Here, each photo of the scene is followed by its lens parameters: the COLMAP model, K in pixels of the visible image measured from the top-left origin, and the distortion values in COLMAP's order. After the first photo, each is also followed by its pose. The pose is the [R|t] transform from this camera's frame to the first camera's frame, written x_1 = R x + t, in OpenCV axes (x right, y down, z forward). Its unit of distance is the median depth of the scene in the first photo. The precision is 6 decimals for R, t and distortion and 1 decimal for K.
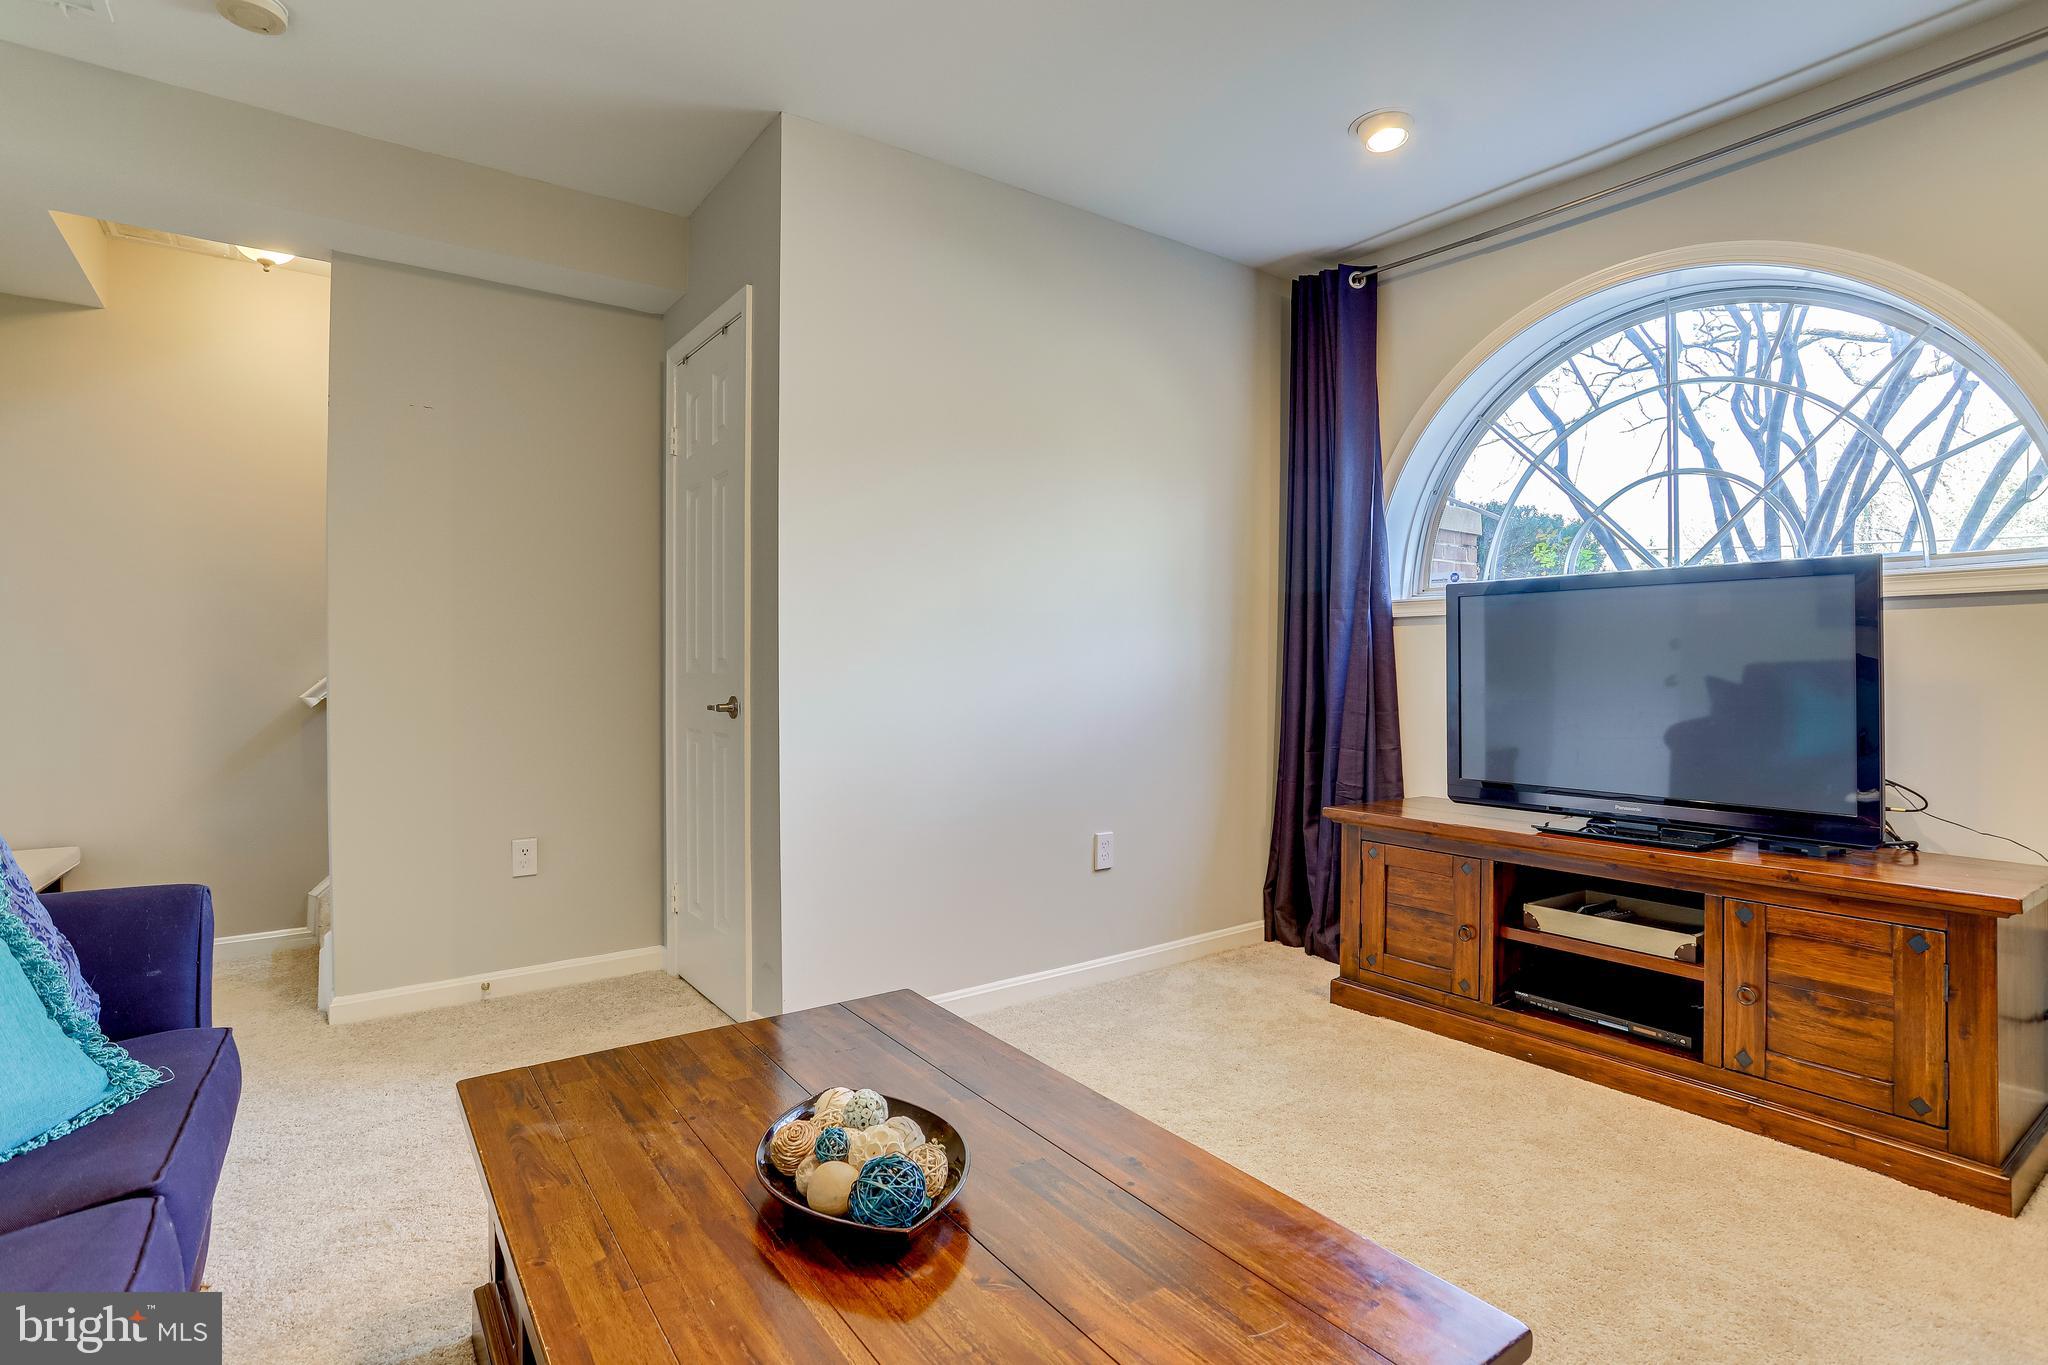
lens RADIAL K [[986.7, 0, 1037.6], [0, 986.7, 678.8], [0, 0, 1]] dist [0.002042, -0.000003]
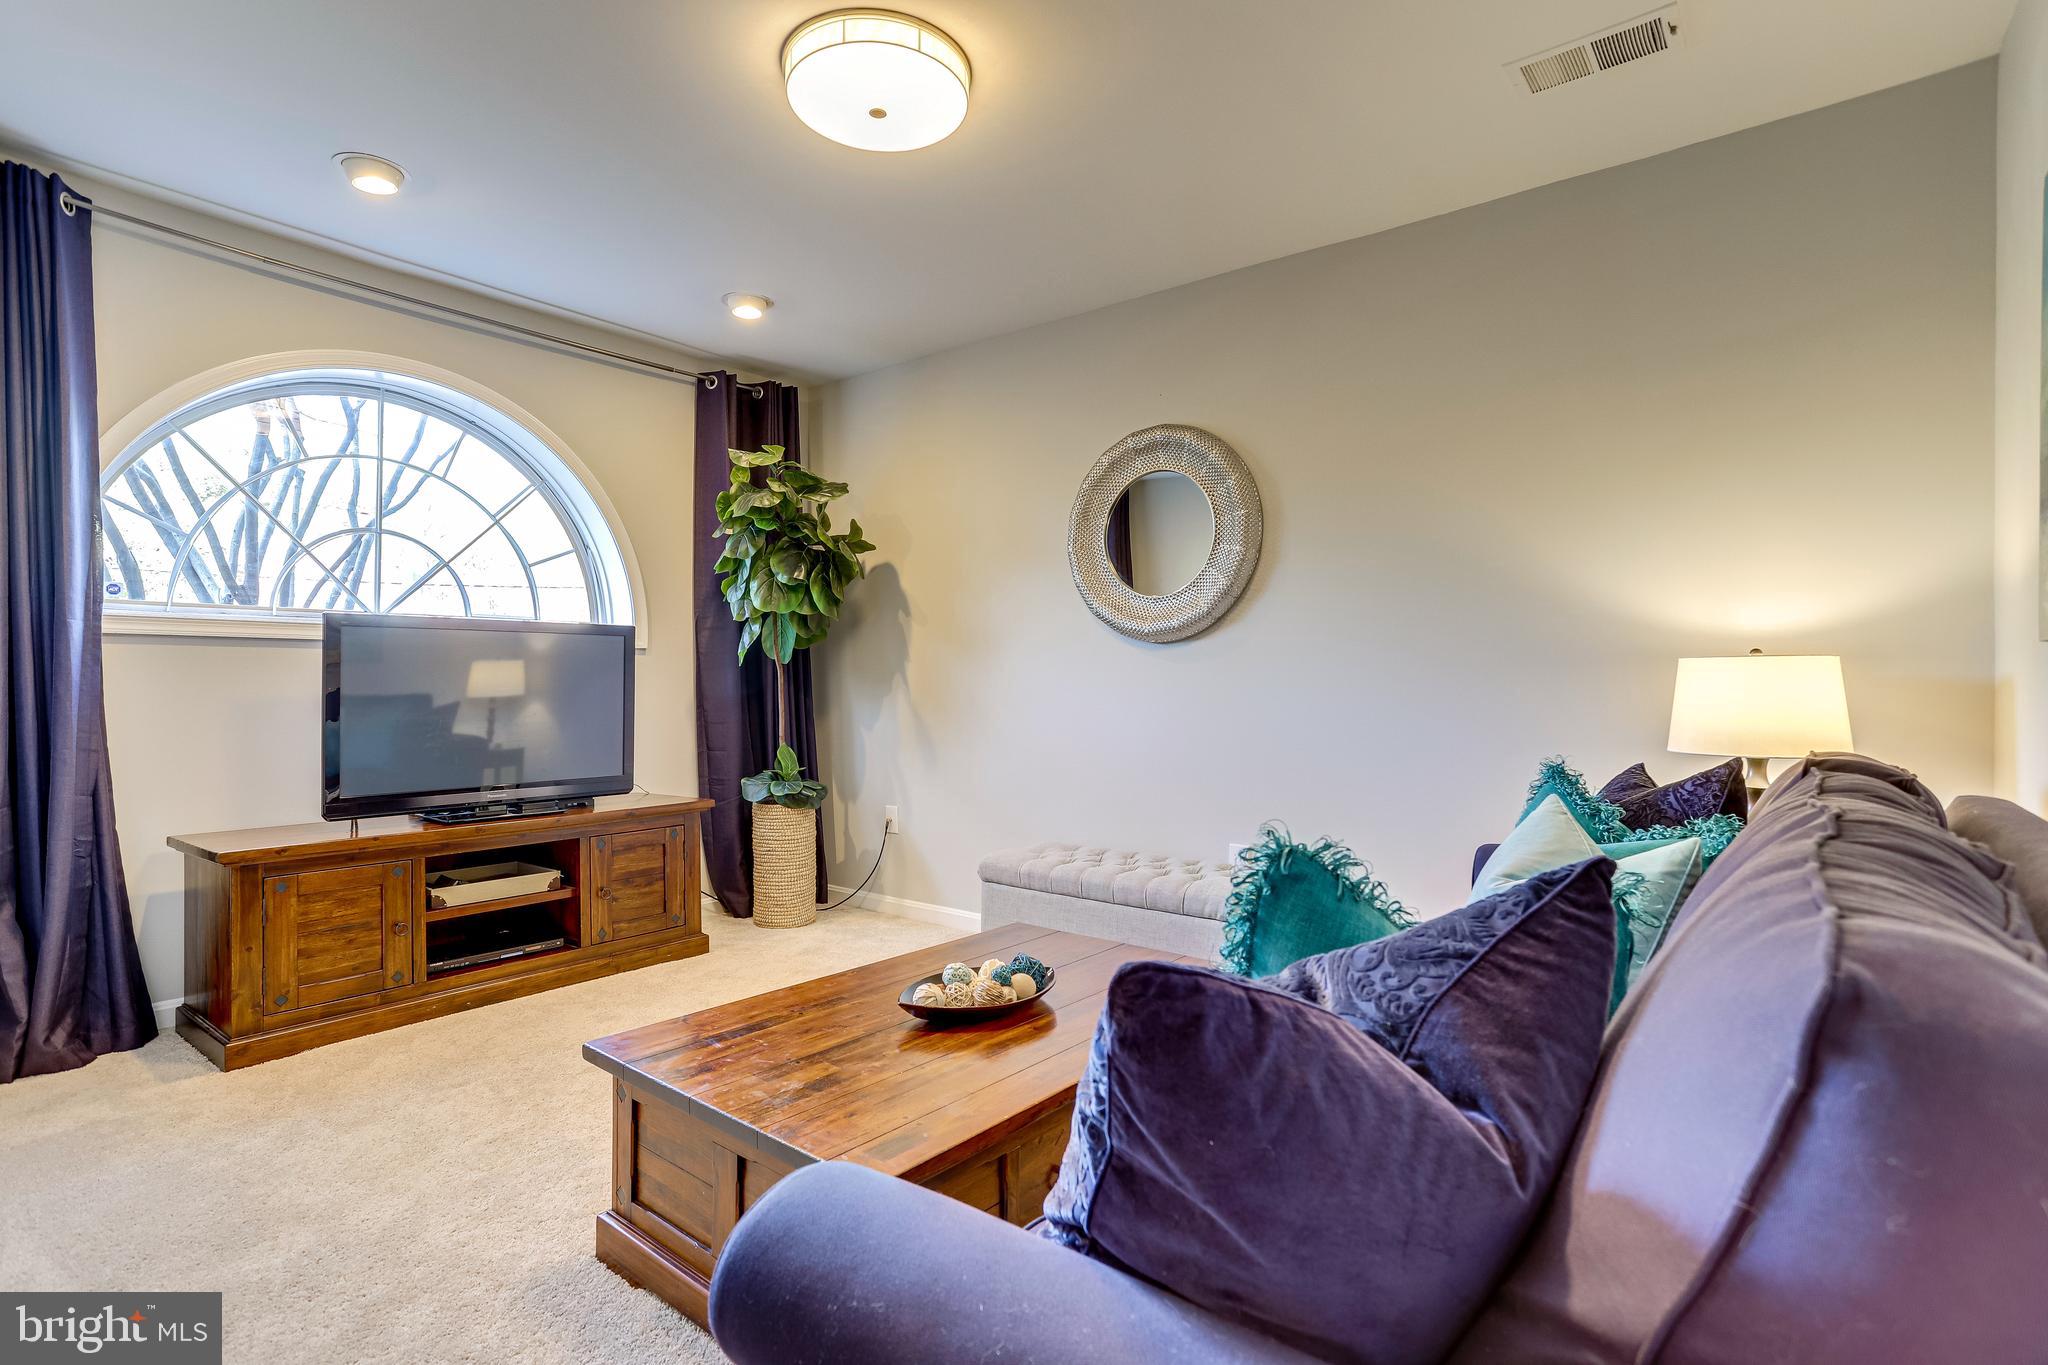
lens RADIAL K [[986.7, 0, 1036.2], [0, 986.7, 688.9], [0, 0, 1]] dist [0.002042, -0.000003]
pose [[-0.245933, 0.002135, 0.969285, -0.842914], [0.013010, 0.999915, 0.001099, -0.005699], [-0.969200, 0.012880, -0.245939, 0.585172]]
